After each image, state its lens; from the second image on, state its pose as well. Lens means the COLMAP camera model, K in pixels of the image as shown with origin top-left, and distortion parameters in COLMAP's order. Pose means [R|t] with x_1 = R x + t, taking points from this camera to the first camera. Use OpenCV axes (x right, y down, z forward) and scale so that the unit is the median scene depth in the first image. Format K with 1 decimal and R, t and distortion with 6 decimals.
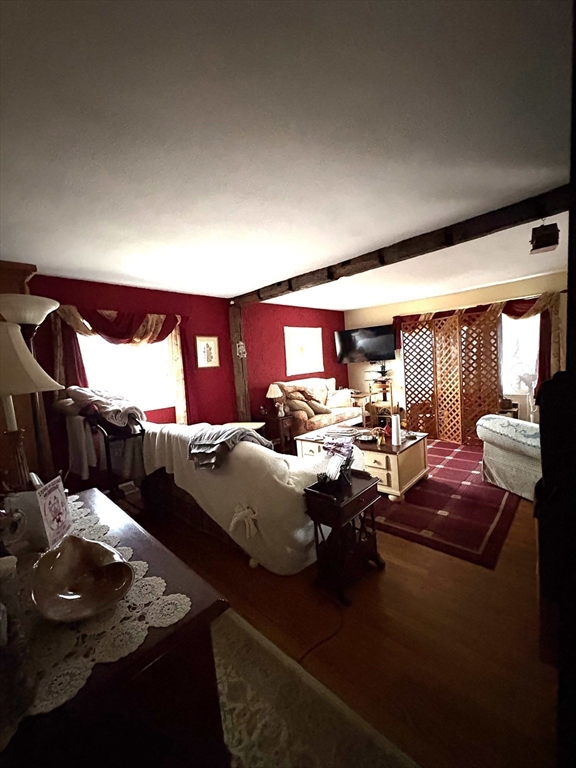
lens RADIAL K [[308.3, 0, 287.6], [0, 308.3, 382.4], [0, 0, 1]] dist [-0.000135, -0.000001]
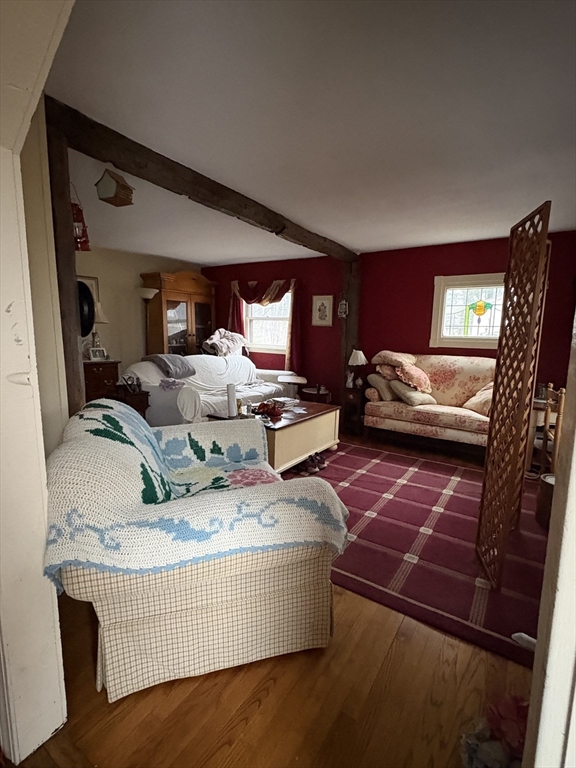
lens RADIAL K [[370.7, 0, 288.6], [0, 370.7, 386.7], [0, 0, 1]] dist [-0.000478, 0.000089]
pose [[0.181012, 0.218476, -0.958907, 0.985571], [-0.102599, 0.973888, 0.202521, -0.089847], [0.978115, 0.061724, 0.198701, 0.647541]]
